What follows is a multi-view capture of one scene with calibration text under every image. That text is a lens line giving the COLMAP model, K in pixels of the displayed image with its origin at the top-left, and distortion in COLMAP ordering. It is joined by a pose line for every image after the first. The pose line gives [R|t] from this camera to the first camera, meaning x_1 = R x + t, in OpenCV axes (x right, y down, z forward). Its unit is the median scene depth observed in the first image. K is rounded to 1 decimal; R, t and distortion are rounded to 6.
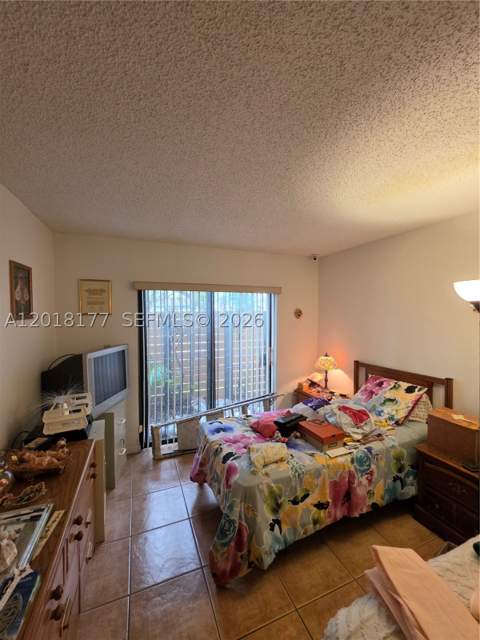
lens RADIAL K [[257.3, 0, 241.9], [0, 257.3, 321.8], [0, 0, 1]] dist [-0.005852, -0.000903]
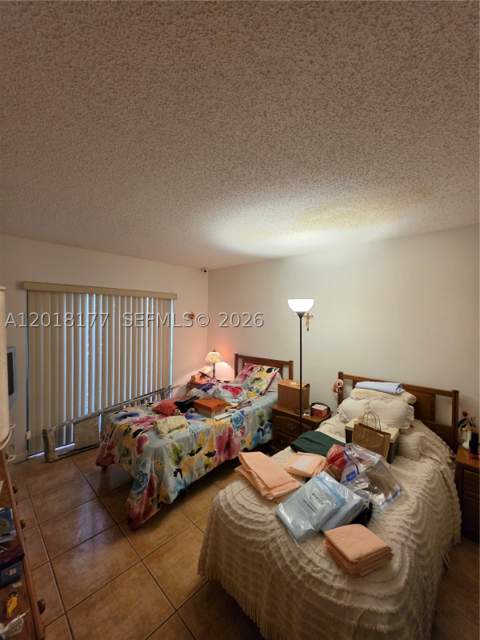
lens RADIAL K [[257.3, 0, 240.0], [0, 257.3, 320.2], [0, 0, 1]] dist [-0.005852, -0.000903]
pose [[0.914846, 0.007585, 0.403732, -0.099152], [-0.000994, 0.999863, -0.016532, 0.005813], [-0.403802, 0.014723, 0.914728, -0.313570]]
